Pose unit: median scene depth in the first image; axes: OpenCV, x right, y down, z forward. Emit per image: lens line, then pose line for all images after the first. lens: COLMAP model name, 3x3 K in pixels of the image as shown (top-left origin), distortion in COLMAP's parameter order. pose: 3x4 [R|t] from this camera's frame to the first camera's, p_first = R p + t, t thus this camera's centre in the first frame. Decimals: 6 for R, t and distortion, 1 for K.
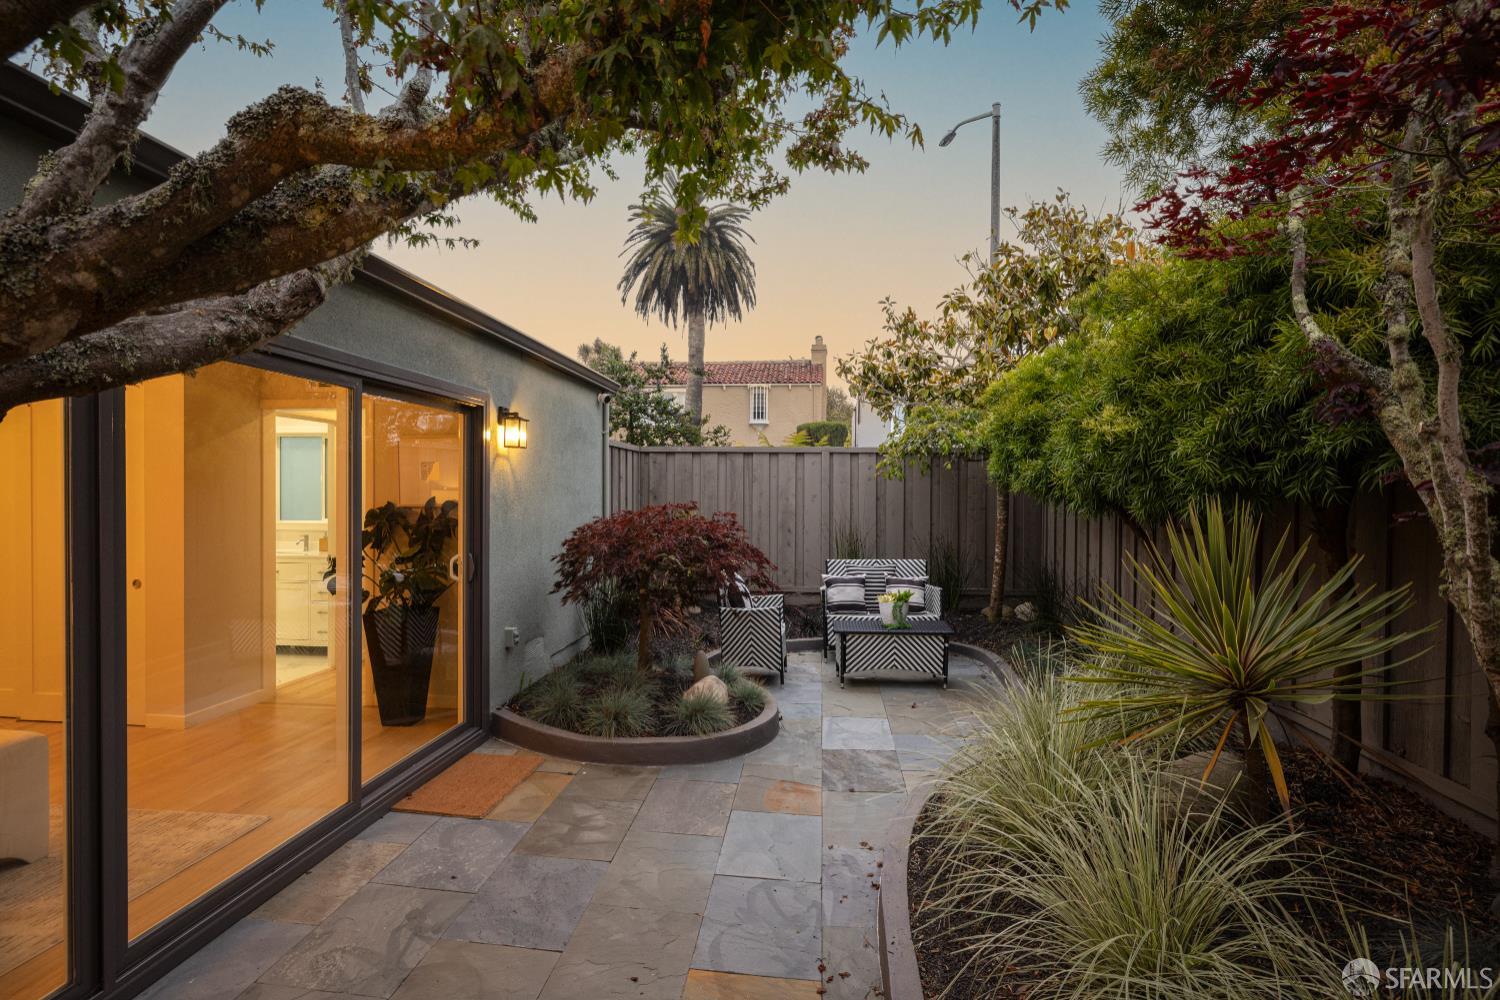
lens RADIAL K [[740.4, 0, 746.6], [0, 740.4, 502.9], [0, 0, 1]] dist [0.000589, 0.000652]
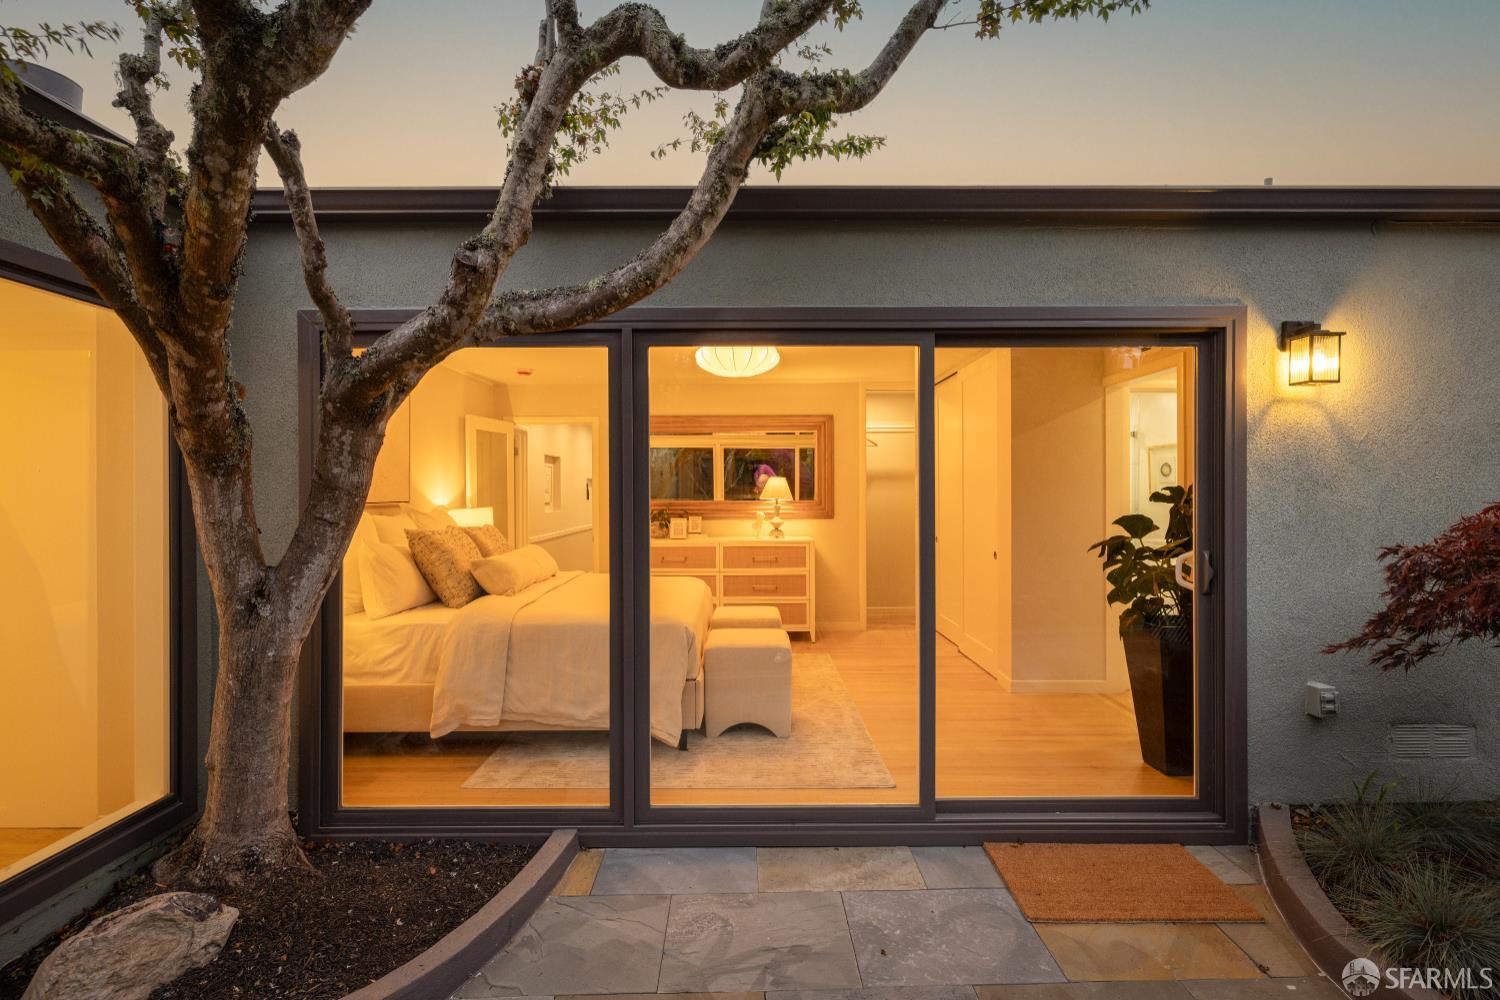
lens RADIAL K [[674.3, 0, 750.2], [0, 674.3, 496.2], [0, 0, 1]] dist [0.000775, 0.000176]
pose [[0.109699, -0.006678, -0.993942, 0.247319], [-0.009611, 0.999924, -0.007779, 0.034671], [0.993918, 0.010406, 0.109626, 0.674292]]
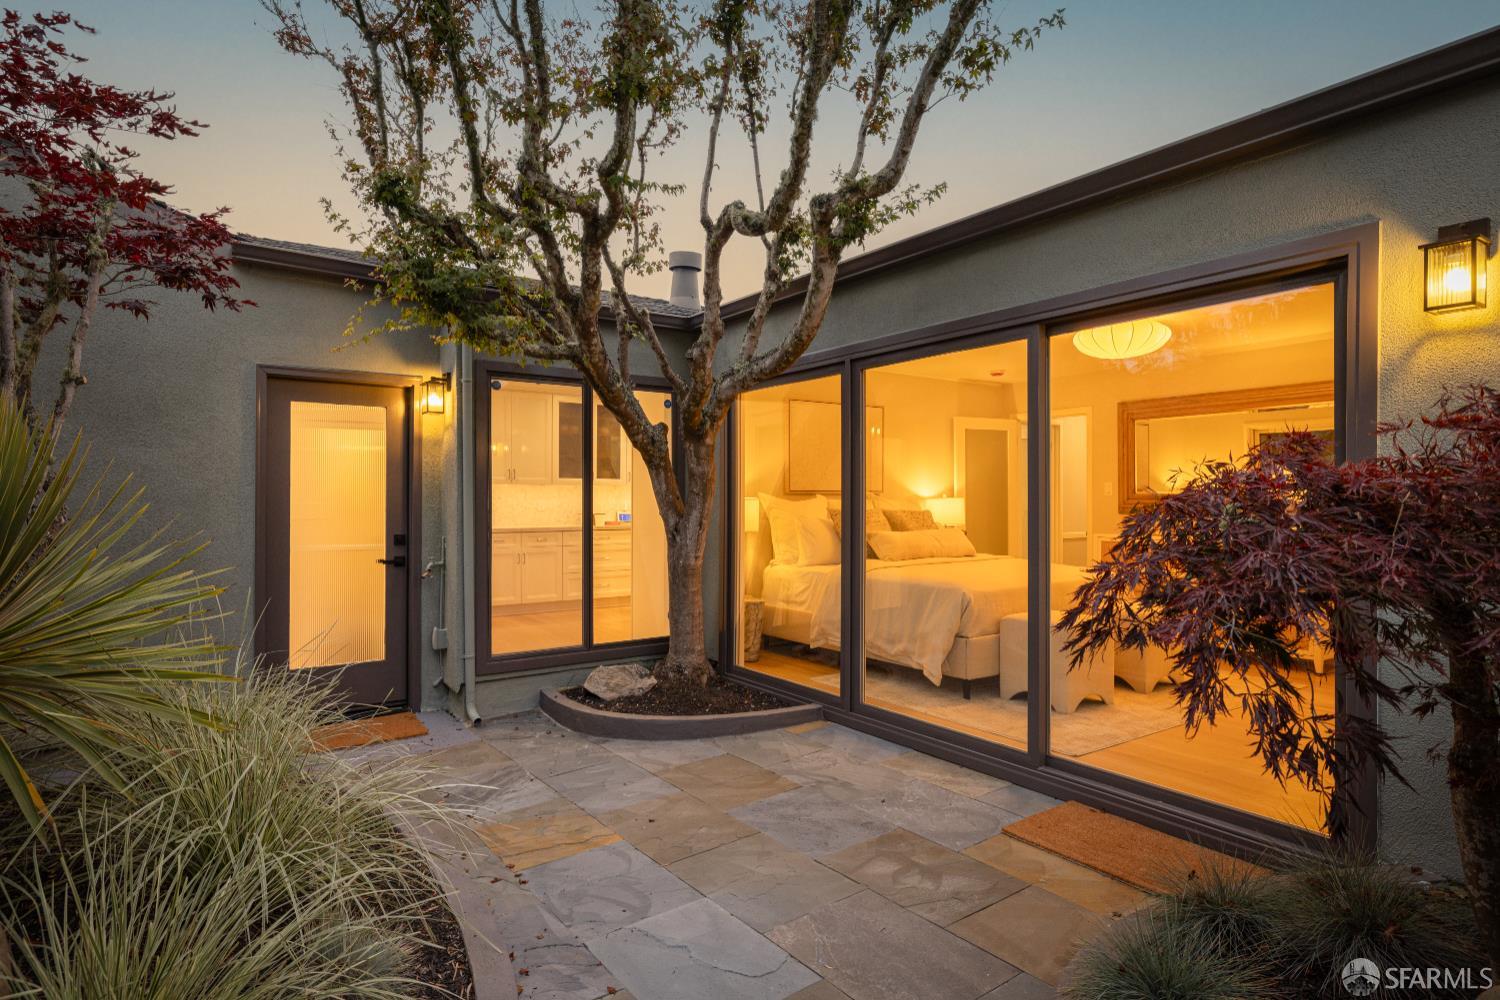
lens RADIAL K [[811.2, 0, 749.4], [0, 811.2, 501.5], [0, 0, 1]] dist [0.003701, -0.001901]
pose [[-0.752048, -0.005028, -0.659089, 0.448854], [-0.014332, 0.999859, 0.008726, 0.058340], [0.658952, 0.016008, -0.752014, 1.504121]]
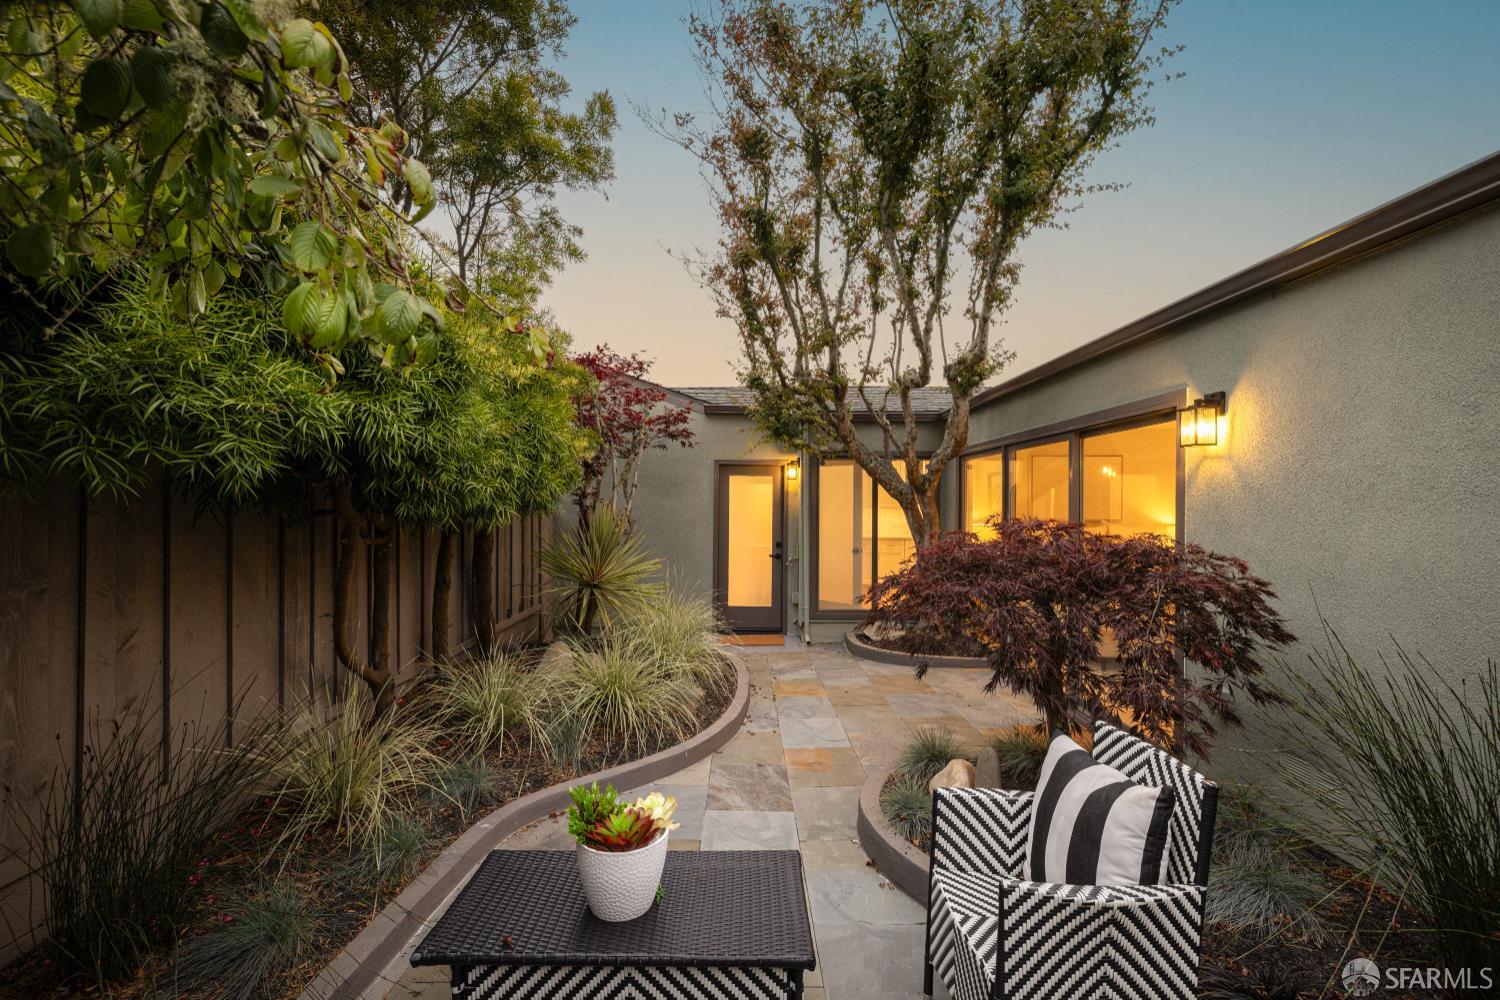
lens RADIAL K [[650.0, 0, 749.3], [0, 650.0, 501.4], [0, 0, 1]] dist [-0.000070, -0.000016]
pose [[-0.993475, -0.010039, -0.113610, 0.312921], [-0.011294, 0.999882, 0.010408, -0.025546], [0.113492, 0.011623, -0.993471, 2.233025]]
